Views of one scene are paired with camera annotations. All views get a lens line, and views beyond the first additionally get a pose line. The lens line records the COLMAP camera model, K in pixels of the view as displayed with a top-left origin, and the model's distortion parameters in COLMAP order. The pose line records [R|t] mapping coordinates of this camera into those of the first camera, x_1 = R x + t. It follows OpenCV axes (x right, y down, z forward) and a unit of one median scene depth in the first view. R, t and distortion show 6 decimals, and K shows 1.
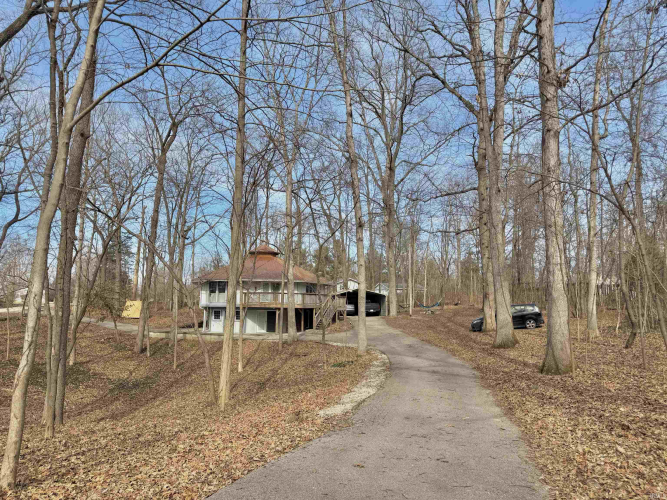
lens RADIAL K [[465.8, 0, 333.5], [0, 465.8, 250.0], [0, 0, 1]] dist [0.111227, -0.175287]
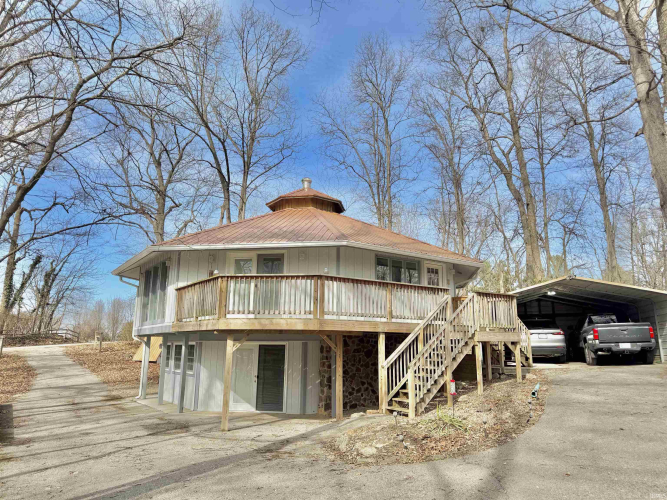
lens RADIAL K [[465.8, 0, 333.5], [0, 465.8, 250.0], [0, 0, 1]] dist [0.111227, -0.175287]
pose [[0.896569, -0.092533, -0.433130, 0.057438], [0.051666, 0.993106, -0.105217, 0.102444], [0.439880, 0.071957, 0.895169, 0.723239]]
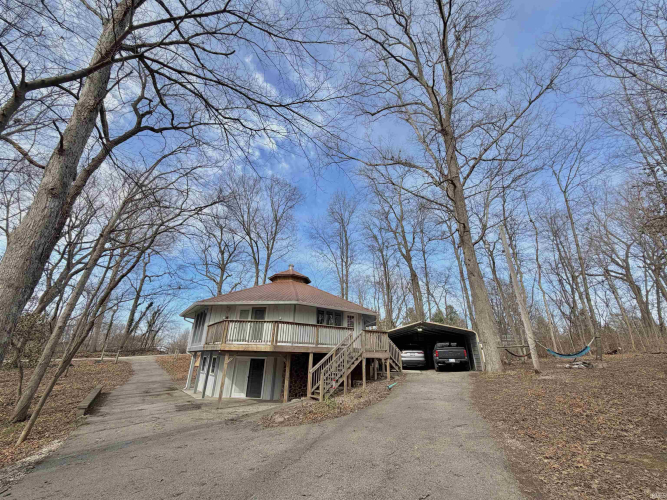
lens RADIAL K [[262.5, 0, 333.5], [0, 262.5, 250.0], [0, 0, 1]] dist [0.000419, 0.000028]
pose [[0.908940, -0.153796, -0.387524, 0.108667], [0.039565, 0.957100, -0.287043, 0.099173], [0.415045, 0.245573, 0.876032, 0.717071]]
